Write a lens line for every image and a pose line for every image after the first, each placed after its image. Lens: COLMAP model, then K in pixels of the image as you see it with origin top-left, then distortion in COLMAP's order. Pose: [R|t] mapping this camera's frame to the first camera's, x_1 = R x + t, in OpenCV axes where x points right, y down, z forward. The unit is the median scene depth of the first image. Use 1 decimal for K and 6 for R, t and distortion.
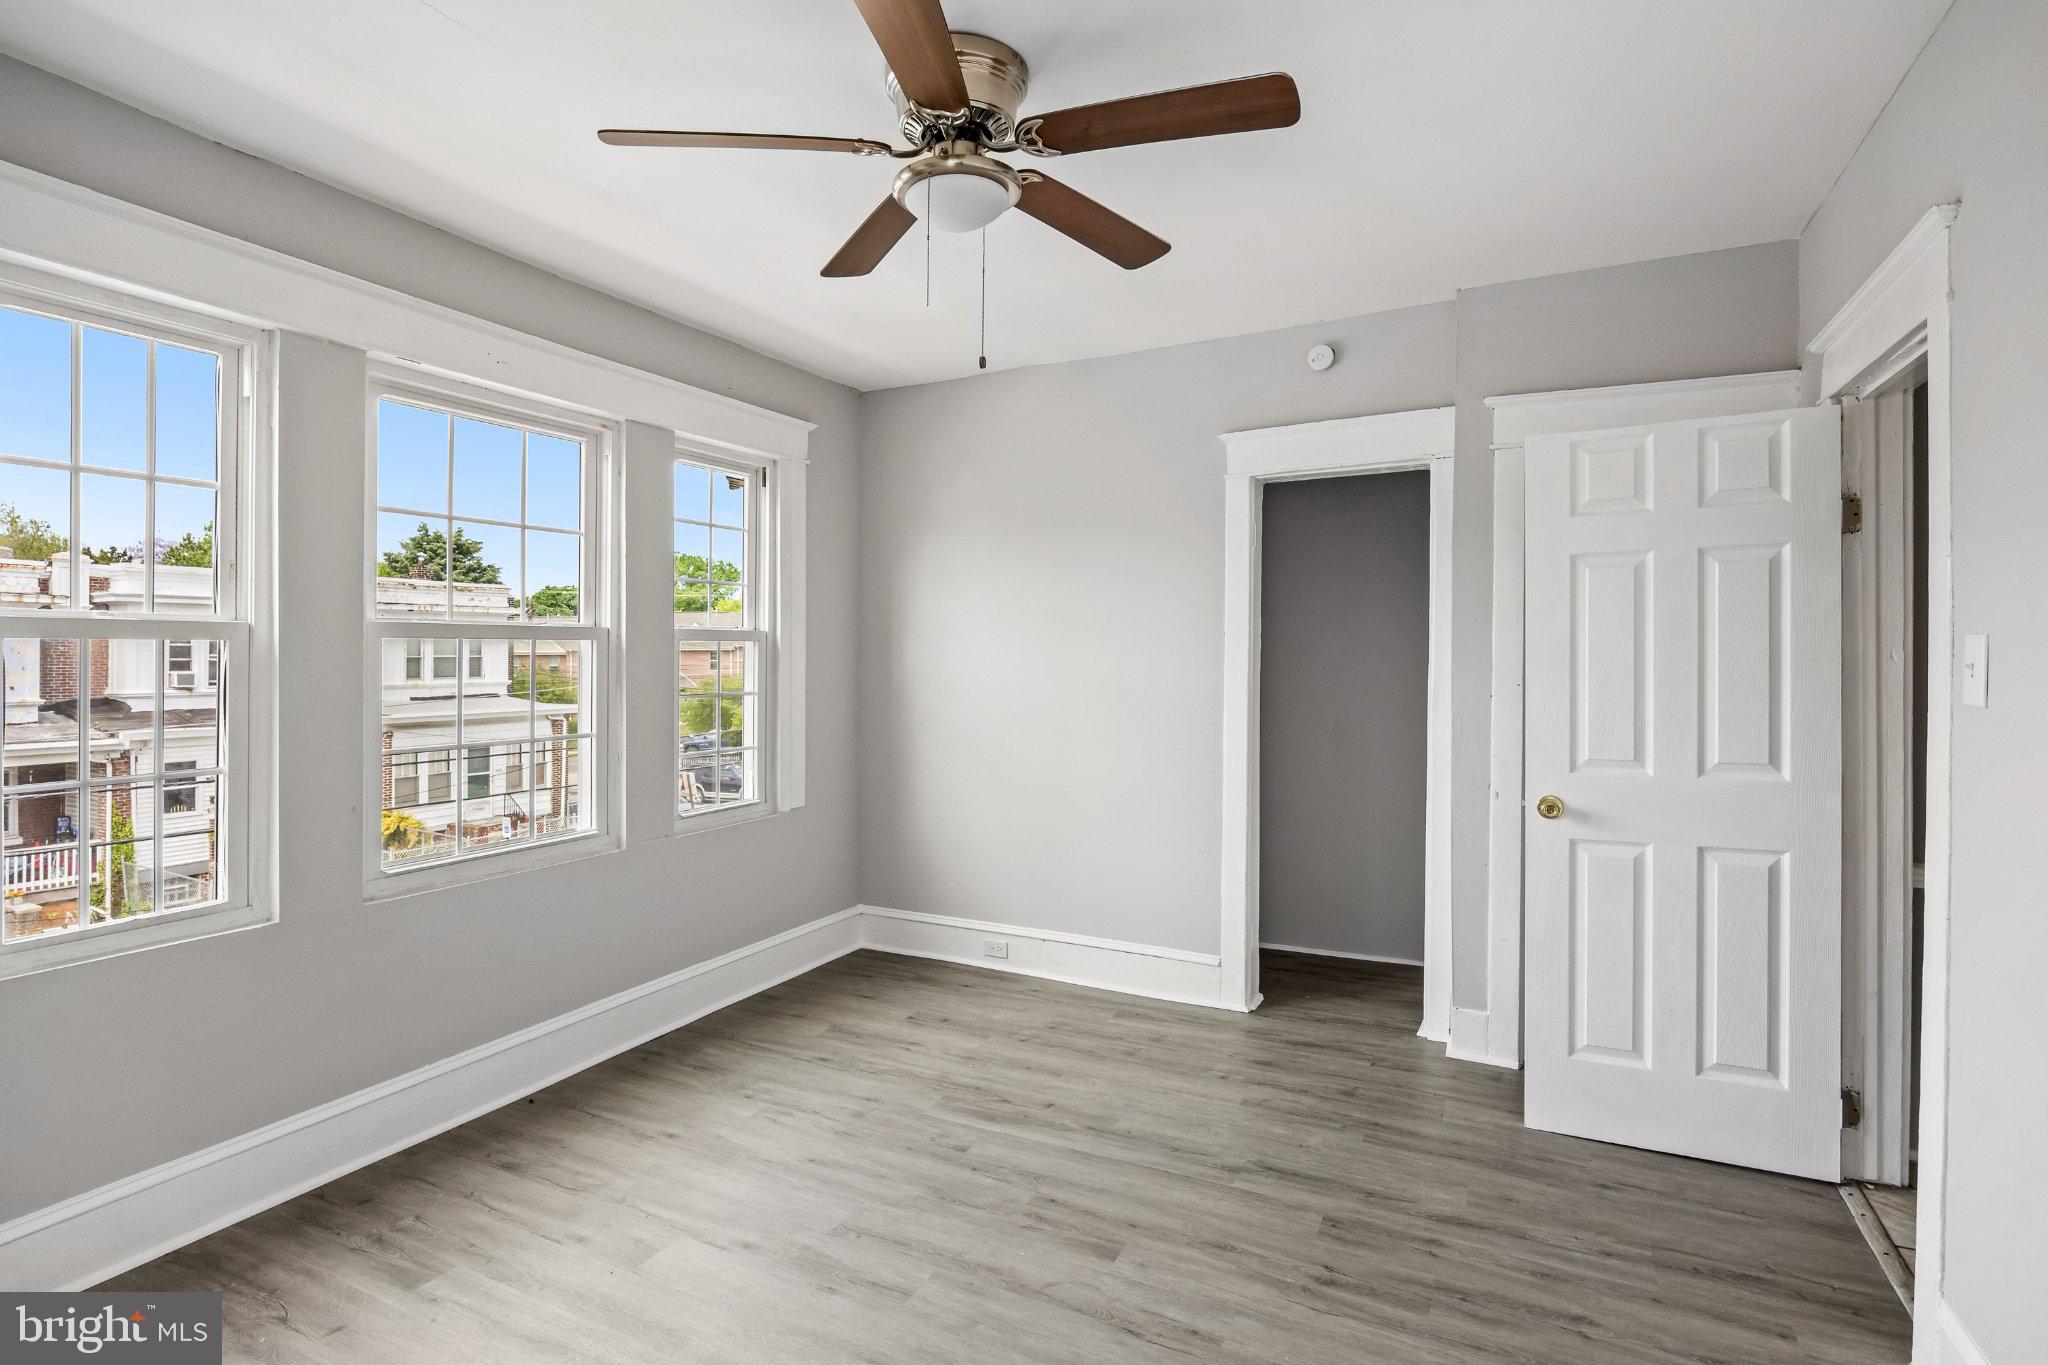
lens RADIAL K [[1020.0, 0, 1029.7], [0, 1020.0, 673.0], [0, 0, 1]] dist [-0.014529, 0.000701]
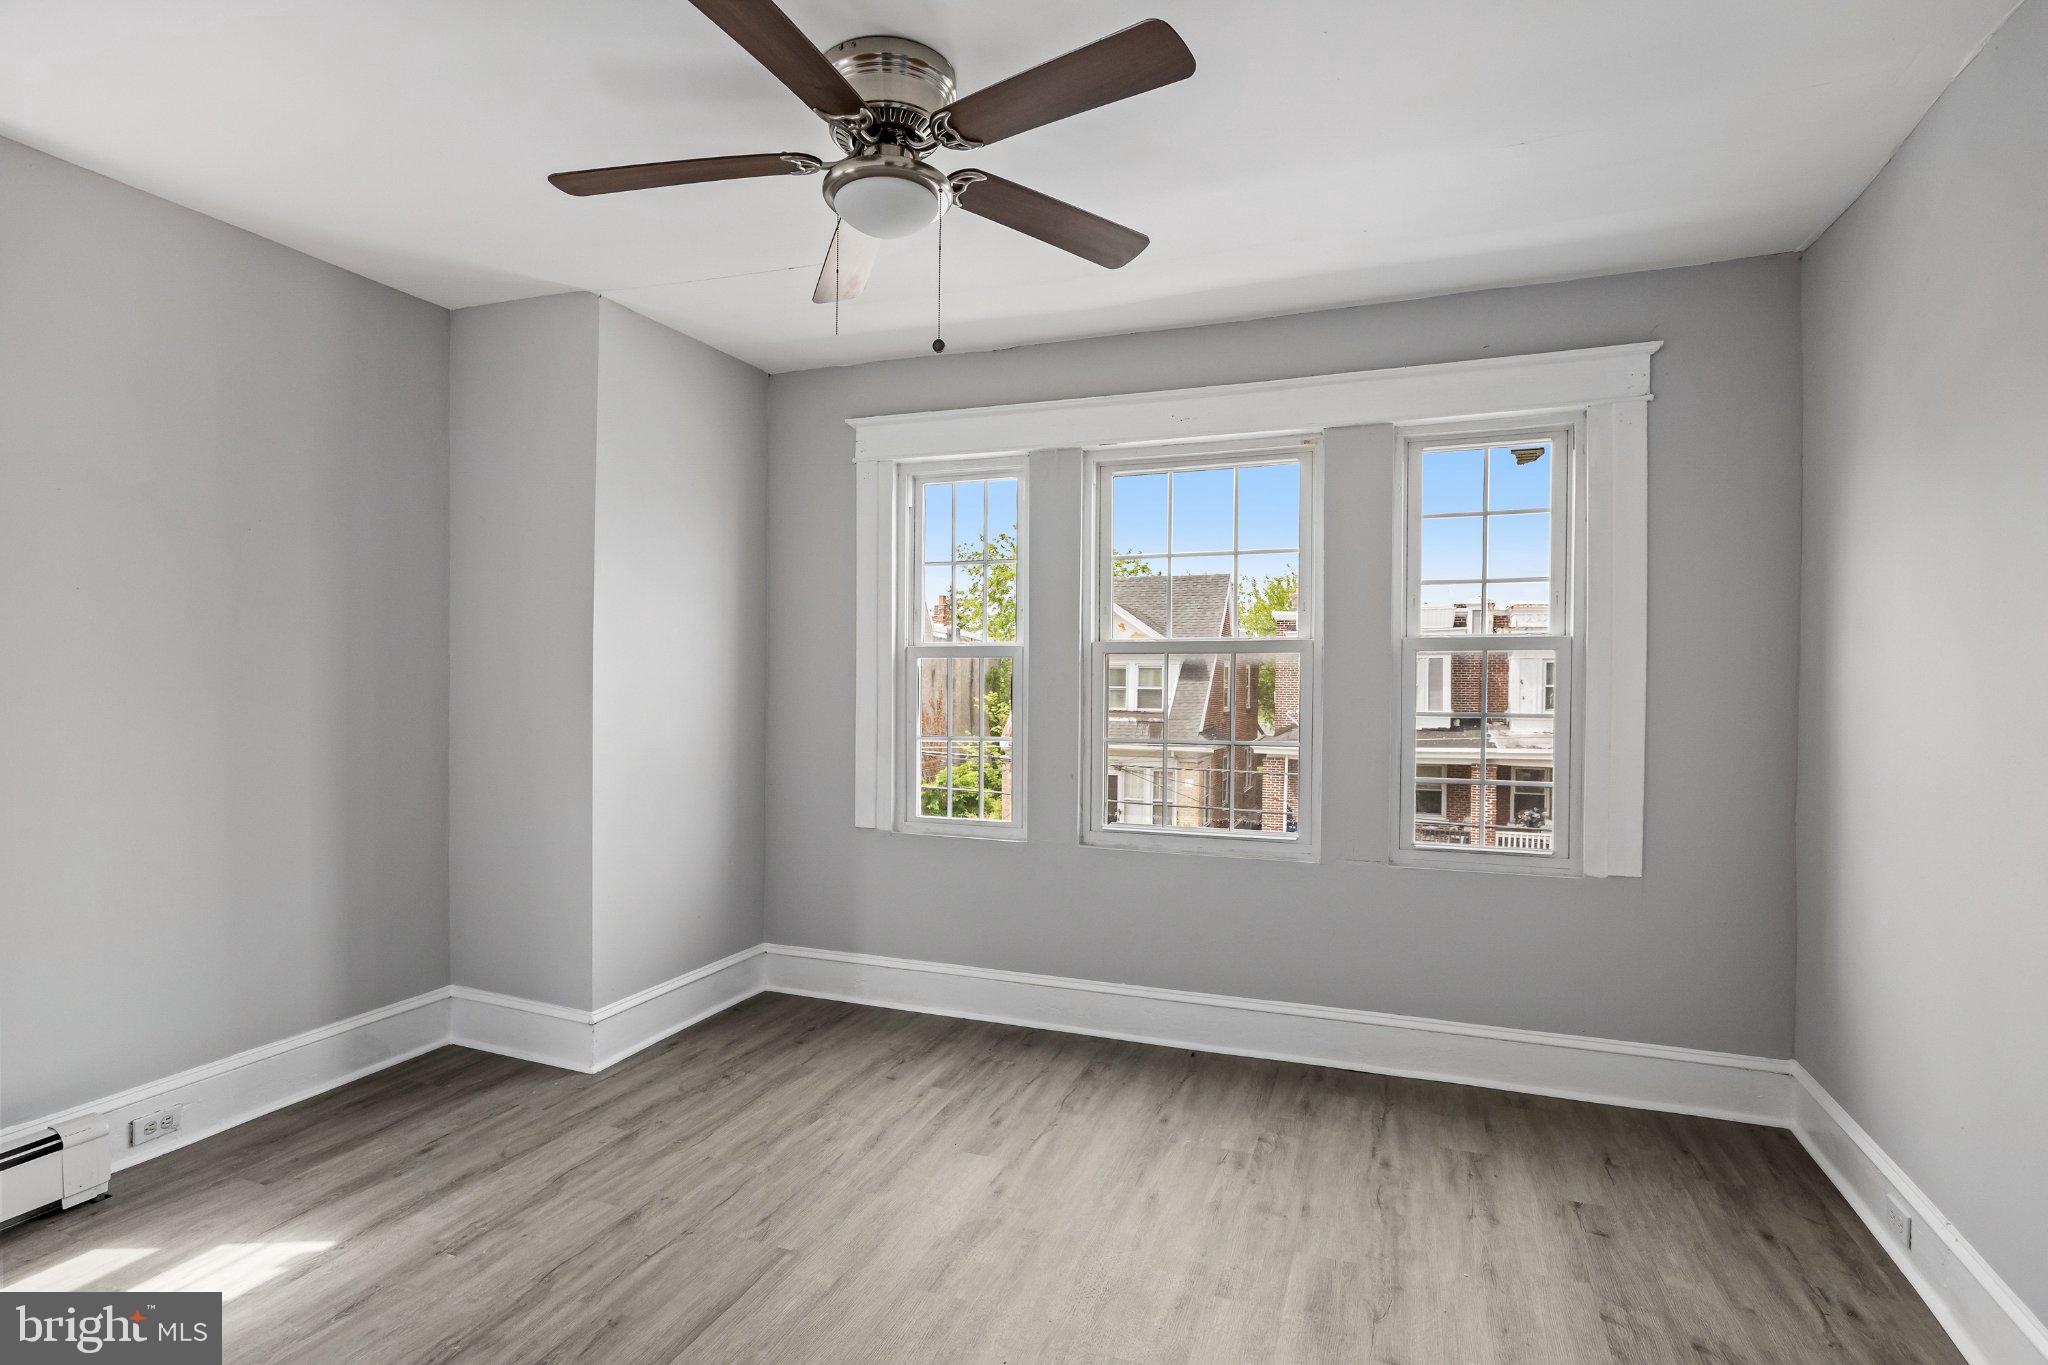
lens RADIAL K [[1020.0, 0, 1029.7], [0, 1020.0, 673.0], [0, 0, 1]] dist [-0.014529, 0.000701]
pose [[0.078365, 0.003493, -0.996919, 0.579087], [-0.020673, 0.999785, 0.001878, -0.006957], [0.996710, 0.020462, 0.078420, 0.646075]]
